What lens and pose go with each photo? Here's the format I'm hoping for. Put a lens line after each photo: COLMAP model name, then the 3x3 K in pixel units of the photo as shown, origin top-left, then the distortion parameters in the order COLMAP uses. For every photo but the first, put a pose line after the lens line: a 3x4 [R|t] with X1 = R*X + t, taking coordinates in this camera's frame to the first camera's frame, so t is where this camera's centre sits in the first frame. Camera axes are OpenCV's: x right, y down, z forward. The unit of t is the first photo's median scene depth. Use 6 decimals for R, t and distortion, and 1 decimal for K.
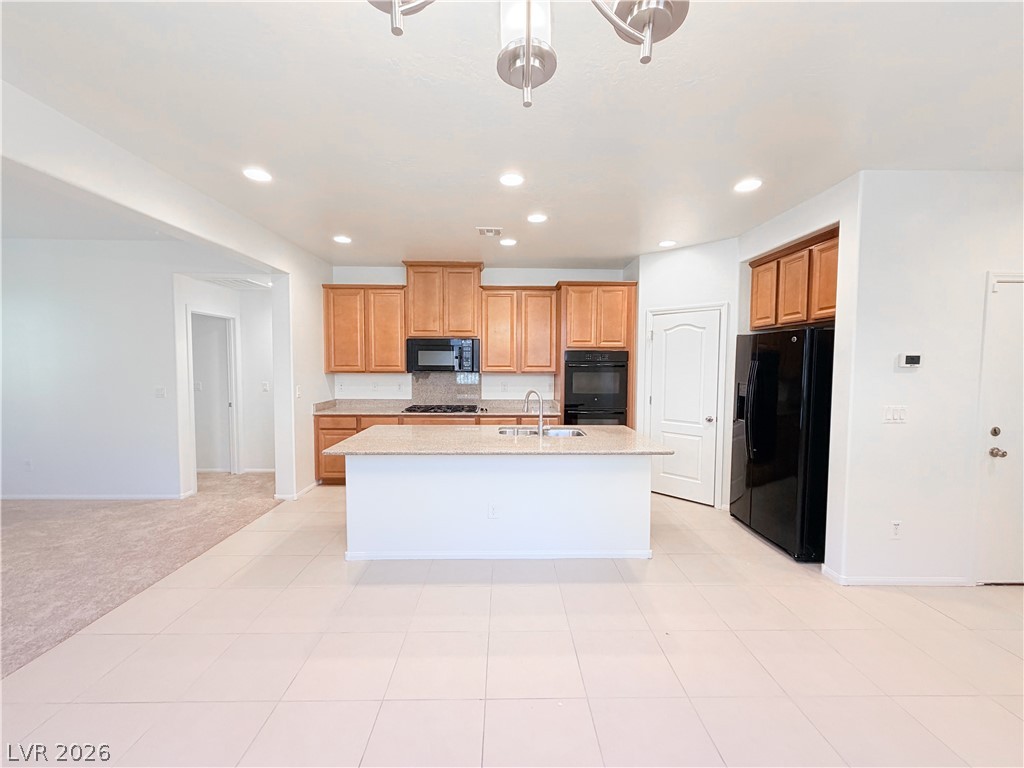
lens RADIAL K [[406.7, 0, 511.1], [0, 406.7, 385.5], [0, 0, 1]] dist [-0.002377, 0.000537]
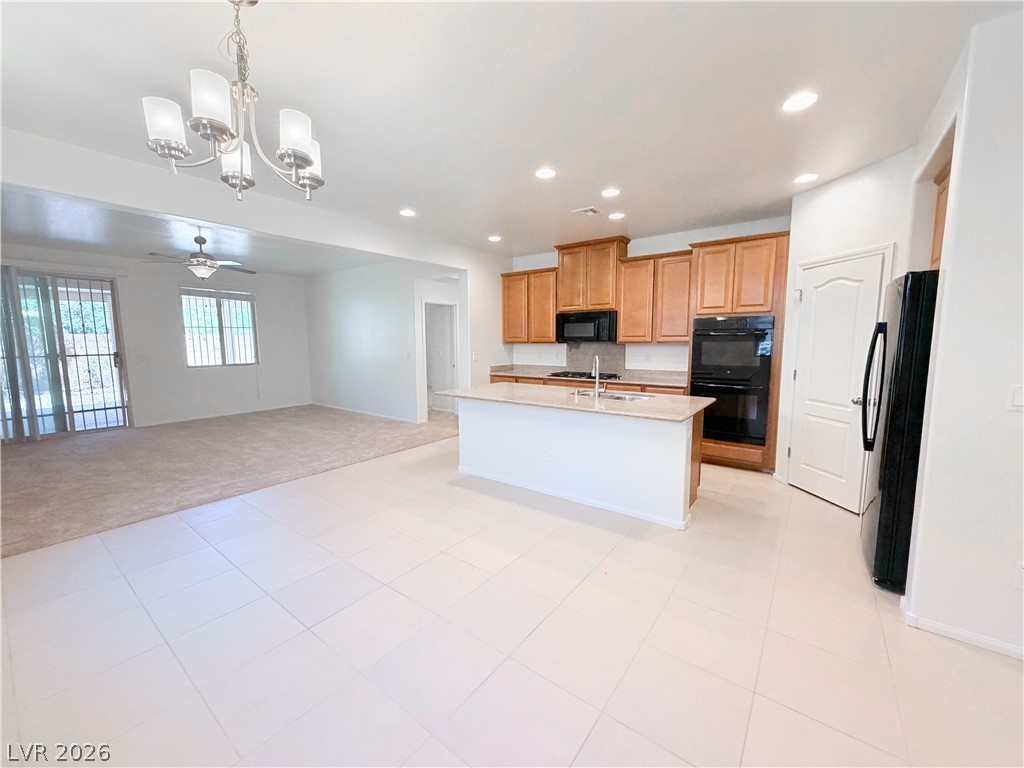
lens RADIAL K [[406.7, 0, 509.6], [0, 406.7, 388.2], [0, 0, 1]] dist [-0.002377, 0.000537]
pose [[0.784312, 0.065079, -0.616944, 0.388080], [-0.022772, 0.996832, 0.076201, 0.013031], [0.619948, -0.045716, 0.783310, -0.005835]]
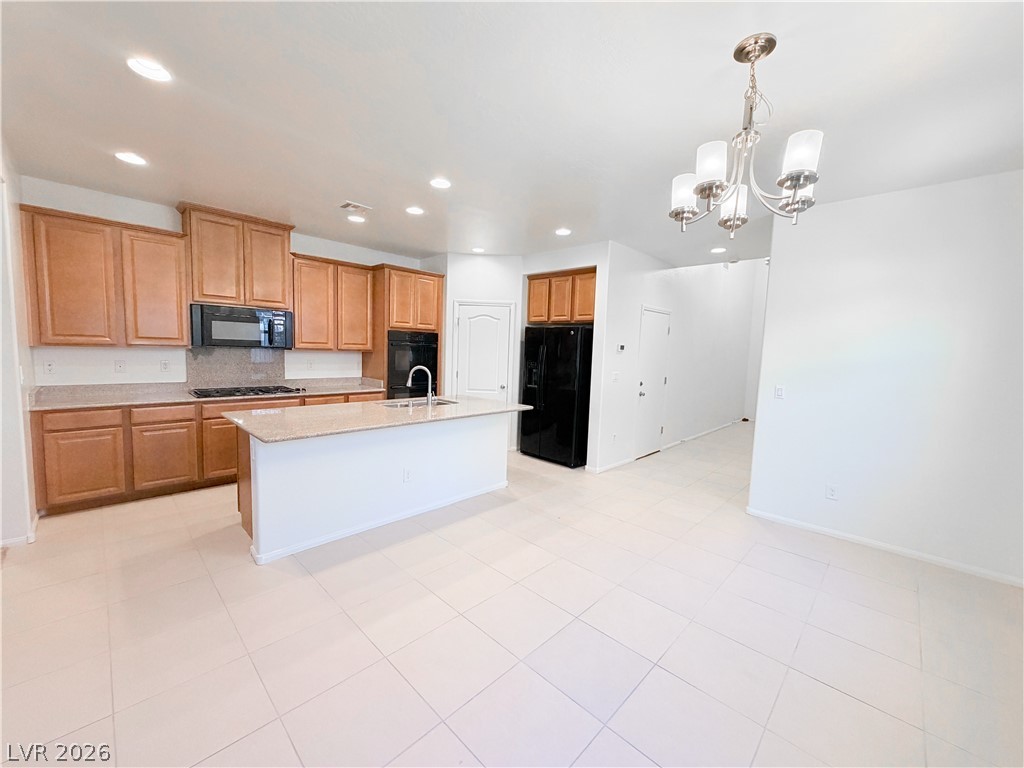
lens RADIAL K [[406.7, 0, 514.4], [0, 406.7, 386.4], [0, 0, 1]] dist [-0.002377, 0.000537]
pose [[0.708282, -0.047083, 0.704358, -0.392354], [0.007017, 0.998194, 0.059669, 0.000347], [-0.705895, -0.037320, 0.707333, 0.007019]]
